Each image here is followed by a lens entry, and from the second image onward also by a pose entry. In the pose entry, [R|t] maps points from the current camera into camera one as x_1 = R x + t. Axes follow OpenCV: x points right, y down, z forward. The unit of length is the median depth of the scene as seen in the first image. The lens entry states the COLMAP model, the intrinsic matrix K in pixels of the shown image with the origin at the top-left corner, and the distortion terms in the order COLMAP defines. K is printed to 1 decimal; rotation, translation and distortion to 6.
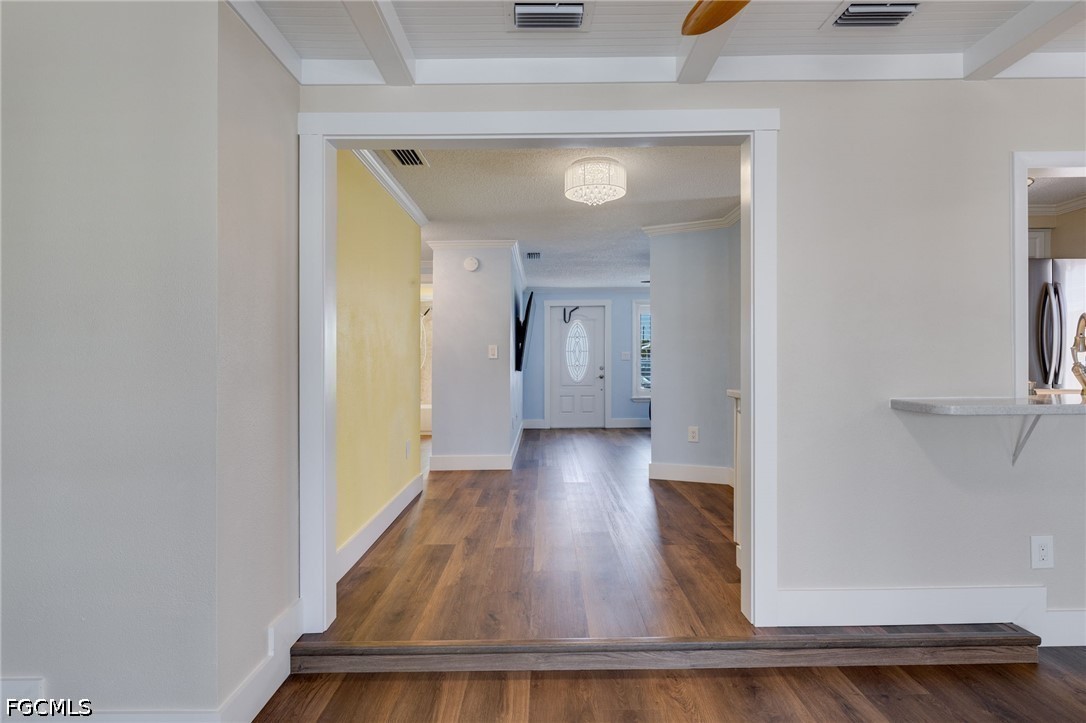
lens RADIAL K [[595.7, 0, 541.1], [0, 595.7, 364.9], [0, 0, 1]] dist [0.001492, -0.000216]
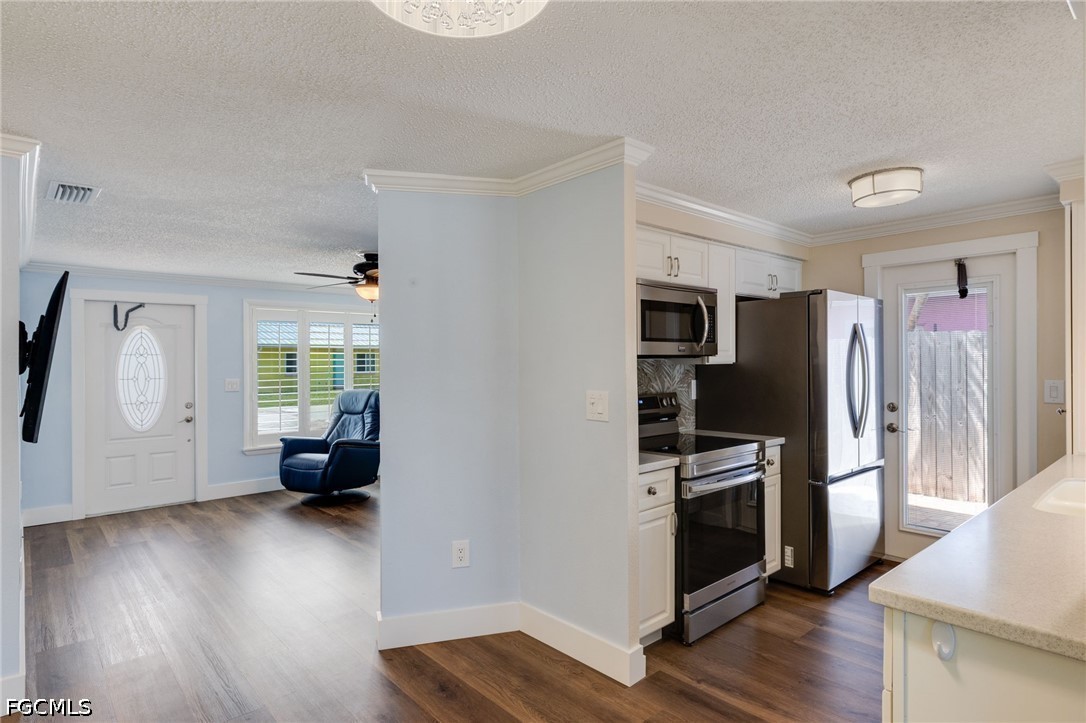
lens RADIAL K [[595.7, 0, 541.1], [0, 595.7, 364.9], [0, 0, 1]] dist [0.001492, -0.000216]
pose [[0.749780, -0.004125, 0.661674, -0.033905], [0.005743, 0.999983, -0.000273, -0.034778], [-0.661662, 0.004005, 0.749792, 0.296968]]
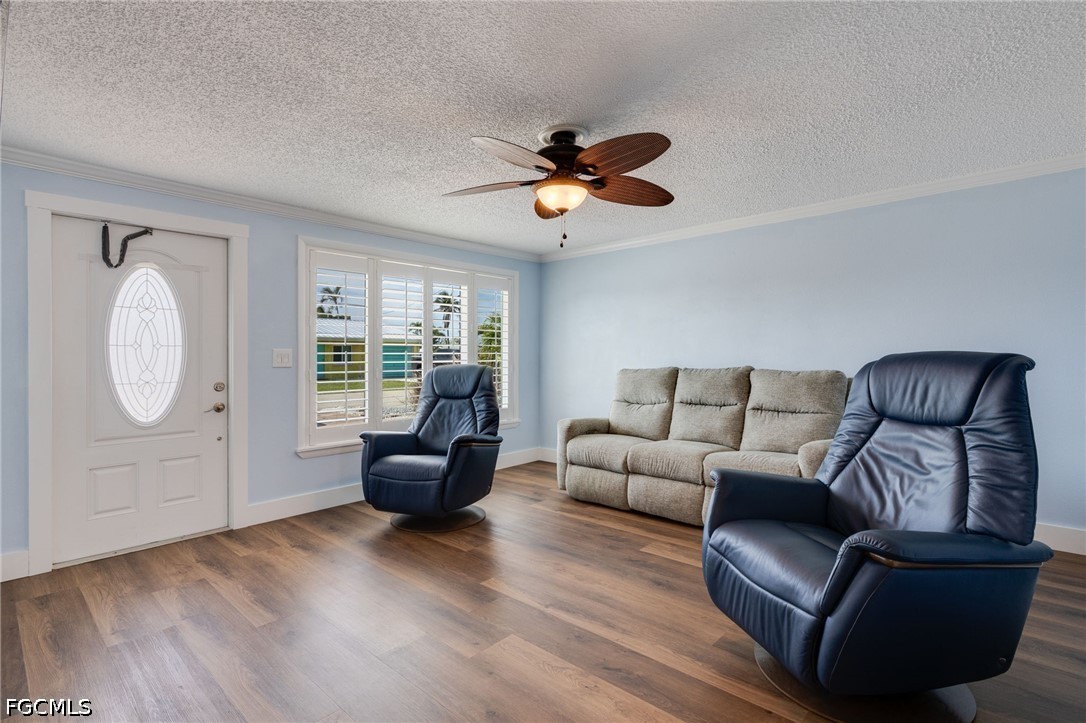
lens RADIAL K [[518.6, 0, 536.2], [0, 518.6, 360.7], [0, 0, 1]] dist [0.001580, 0.000009]
pose [[0.676907, -0.002657, 0.736063, -0.015976], [0.003638, 0.999993, 0.000264, -0.012300], [-0.736059, 0.002499, 0.676913, 0.596359]]
